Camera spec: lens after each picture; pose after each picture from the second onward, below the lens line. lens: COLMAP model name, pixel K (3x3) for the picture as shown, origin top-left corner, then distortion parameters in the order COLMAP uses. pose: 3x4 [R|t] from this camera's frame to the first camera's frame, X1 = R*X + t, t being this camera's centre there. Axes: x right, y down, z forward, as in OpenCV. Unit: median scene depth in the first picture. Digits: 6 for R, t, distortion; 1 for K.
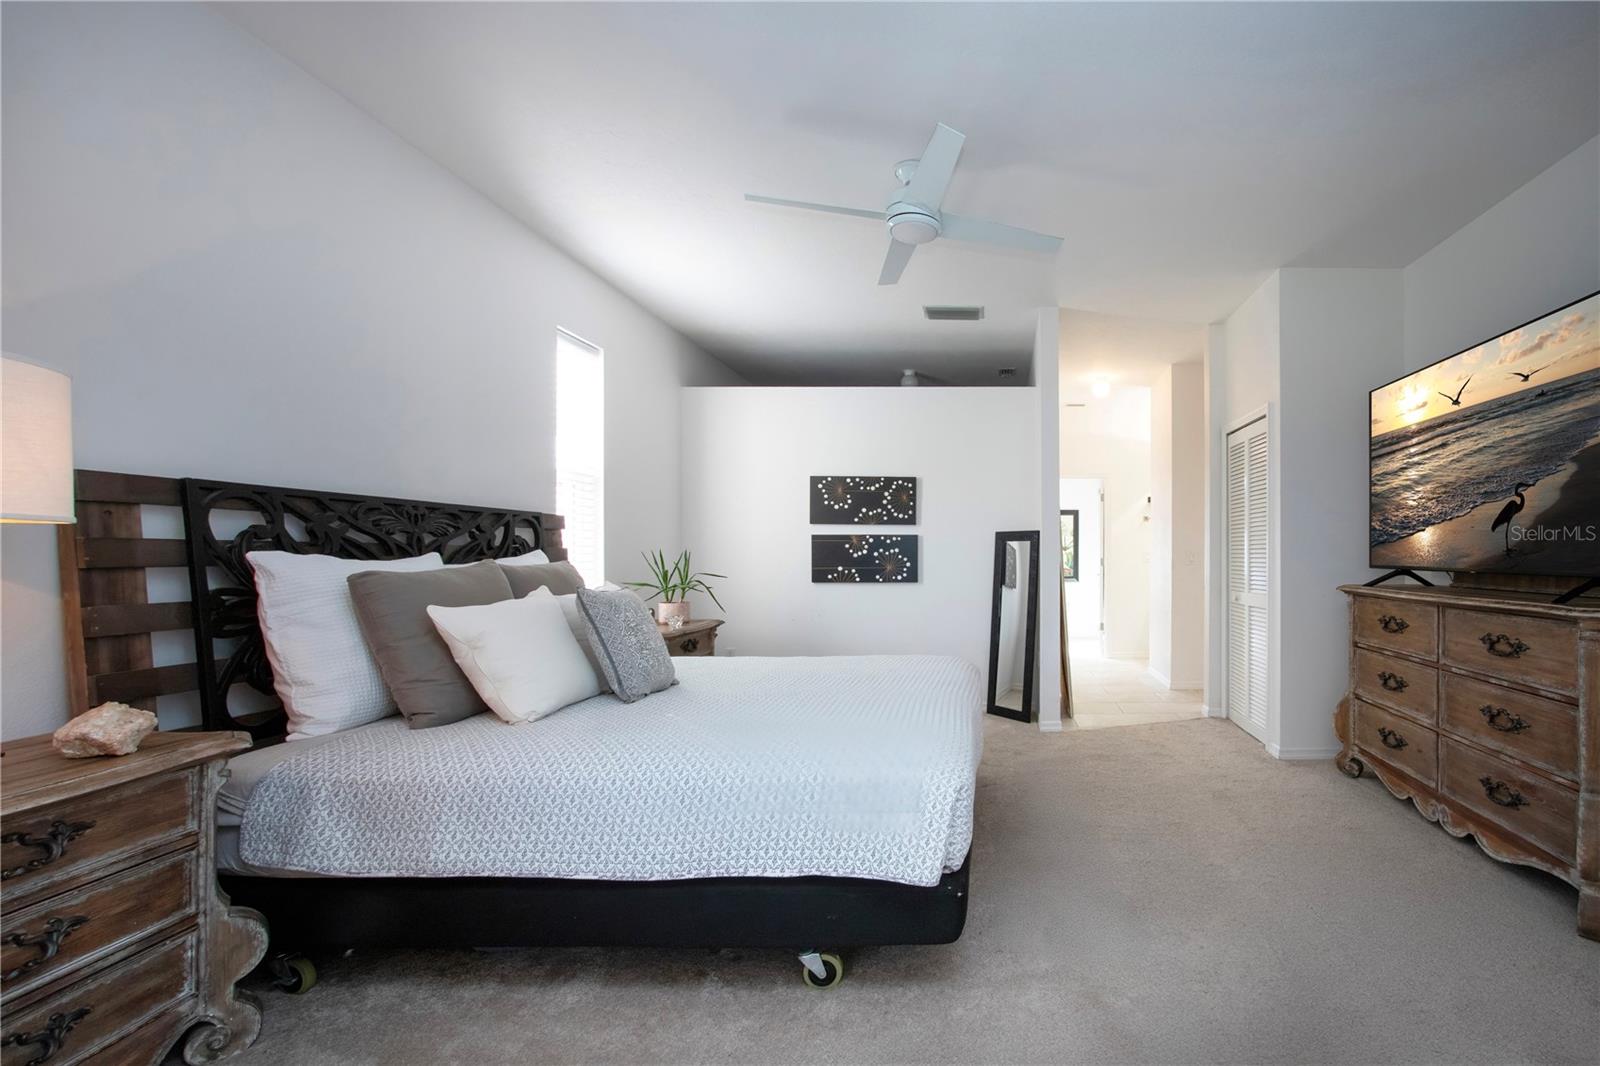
lens RADIAL K [[703.3, 0, 1018.5], [0, 703.3, 549.7], [0, 0, 1]] dist [-0.024498, 0.003031]
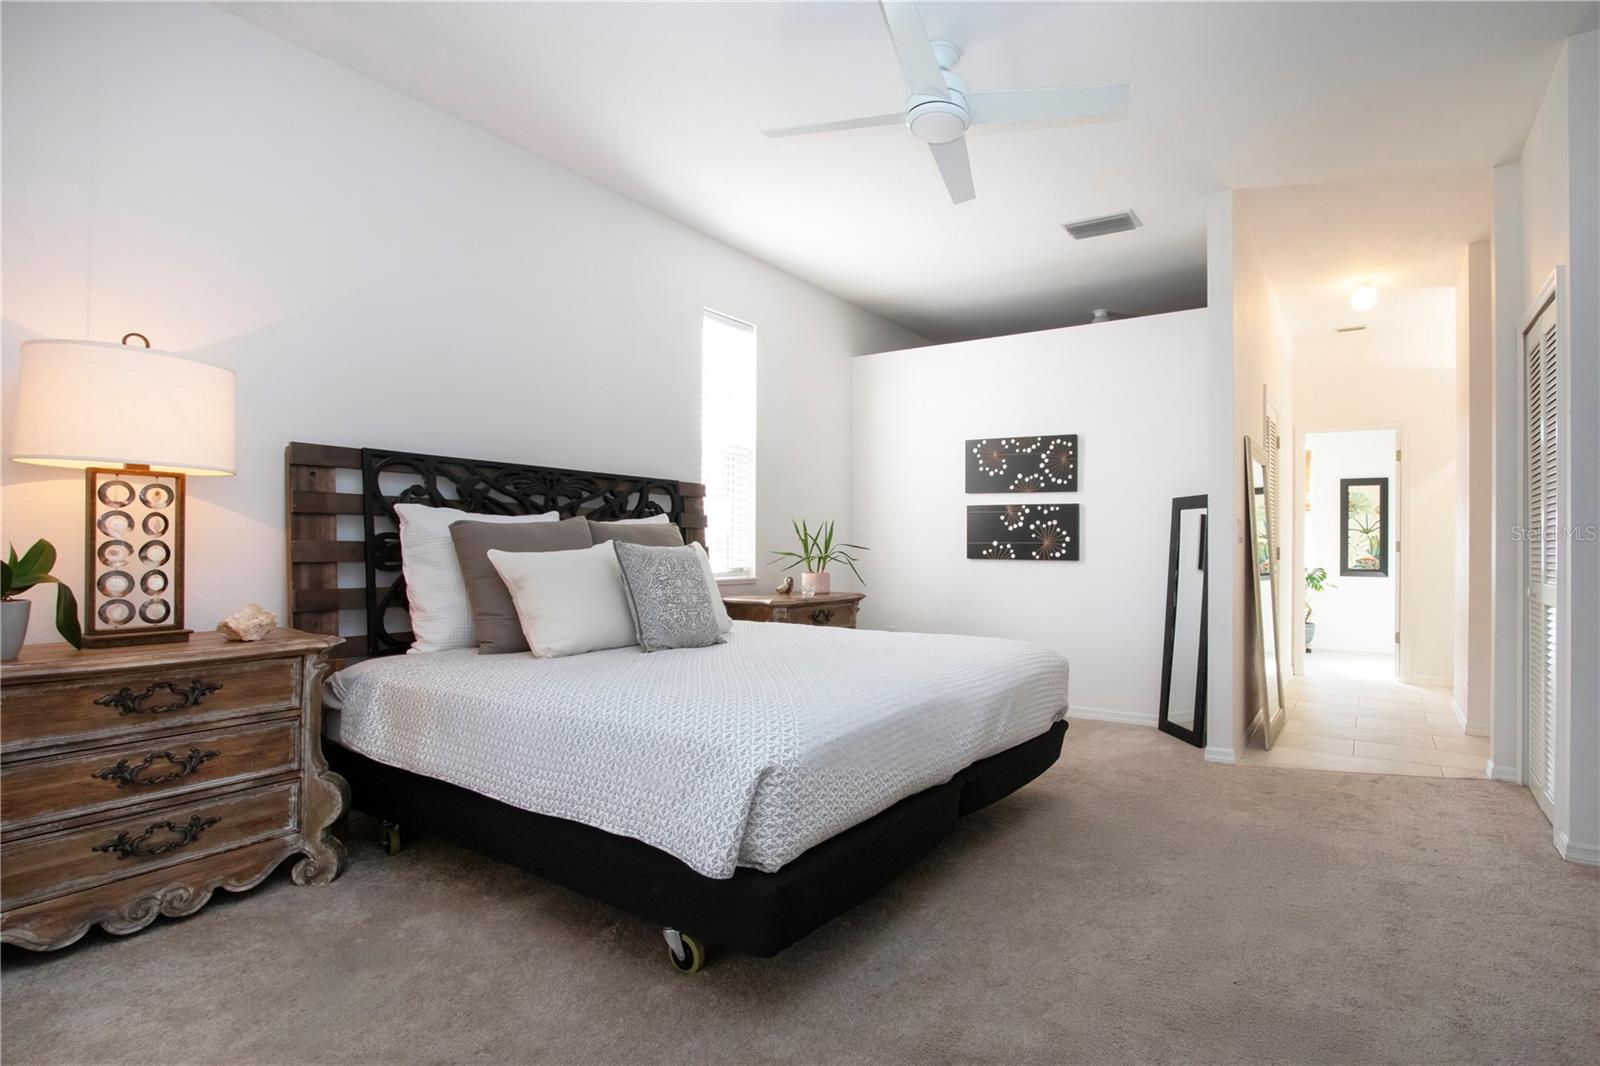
lens RADIAL K [[791.5, 0, 911.5], [0, 791.5, 537.8], [0, 0, 1]] dist [-0.019517, -0.000028]
pose [[0.848902, 0.006585, -0.528510, 0.297120], [-0.009578, 0.999950, -0.002926, 0.038811], [0.528464, 0.007546, 0.848922, 0.167925]]
